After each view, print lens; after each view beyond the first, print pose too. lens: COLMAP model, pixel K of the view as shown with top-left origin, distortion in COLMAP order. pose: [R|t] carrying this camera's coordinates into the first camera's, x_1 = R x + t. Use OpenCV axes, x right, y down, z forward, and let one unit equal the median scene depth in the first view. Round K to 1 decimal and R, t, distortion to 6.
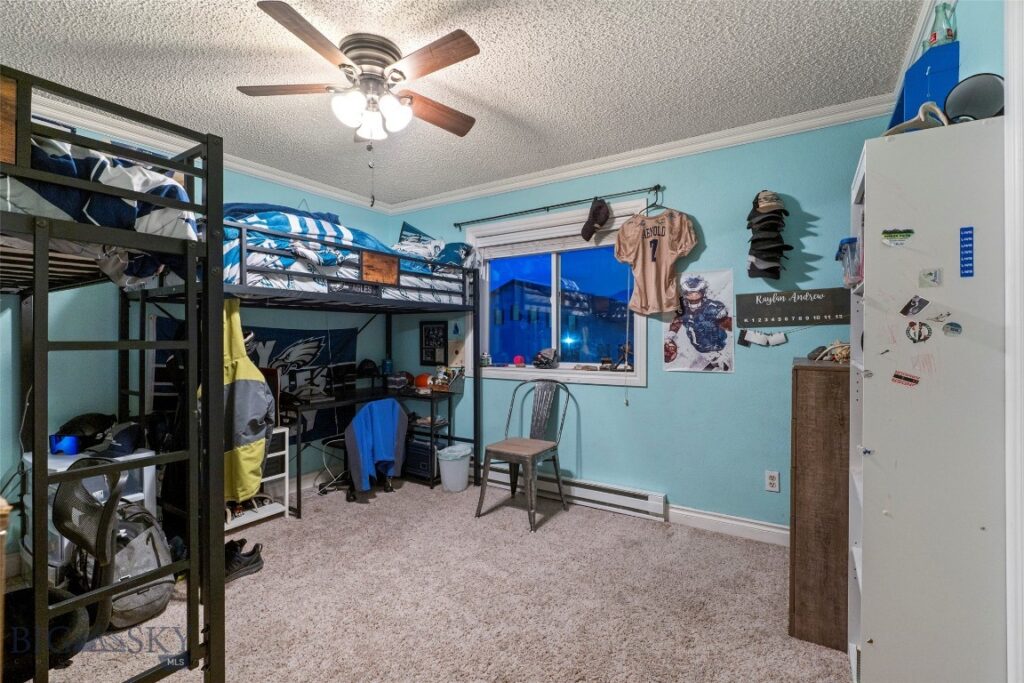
lens RADIAL K [[460.4, 0, 516.8], [0, 460.4, 338.4], [0, 0, 1]] dist [-0.010540, 0.003596]
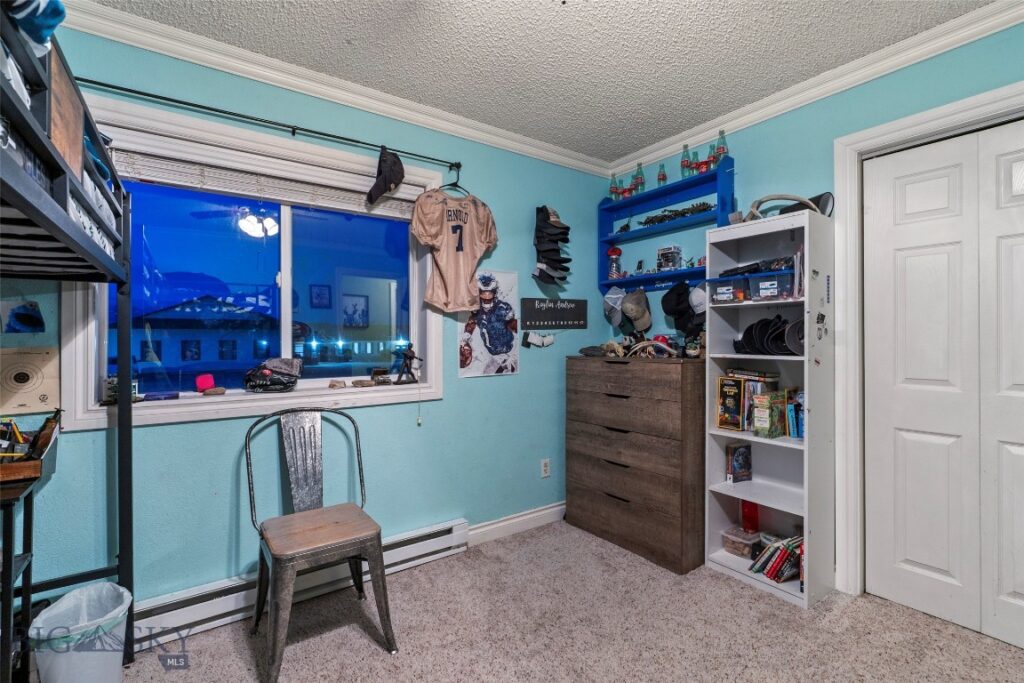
lens RADIAL K [[460.4, 0, 515.1], [0, 460.4, 340.0], [0, 0, 1]] dist [-0.010540, 0.003596]
pose [[0.374528, -0.003609, 0.927209, -0.458224], [0.006108, 0.999980, 0.001425, -0.001813], [-0.927195, 0.005130, 0.374543, 0.584498]]
